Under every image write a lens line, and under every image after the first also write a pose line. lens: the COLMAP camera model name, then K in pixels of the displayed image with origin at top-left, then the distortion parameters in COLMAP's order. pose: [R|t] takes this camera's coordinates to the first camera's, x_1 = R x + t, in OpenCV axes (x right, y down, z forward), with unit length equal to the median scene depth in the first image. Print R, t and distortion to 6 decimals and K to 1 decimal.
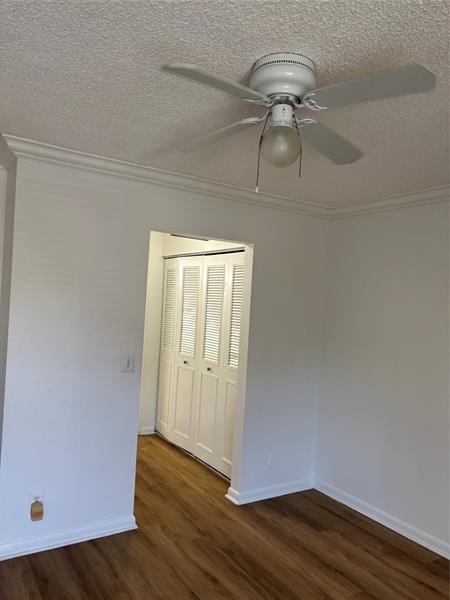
lens RADIAL K [[457.3, 0, 225.9], [0, 457.3, 300.4], [0, 0, 1]] dist [0.056152, -0.063322]
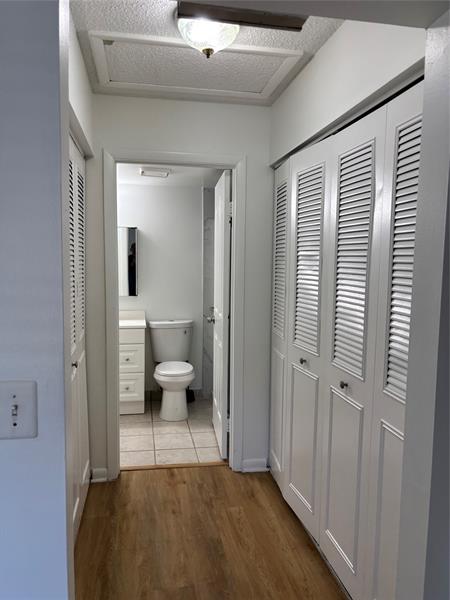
lens RADIAL K [[457.3, 0, 225.4], [0, 457.3, 297.4], [0, 0, 1]] dist [0.056152, -0.063322]
pose [[0.924082, -0.007117, -0.382128, 0.027867], [0.034679, 0.997264, 0.065288, 0.029563], [0.380618, -0.073583, 0.921800, 0.524025]]
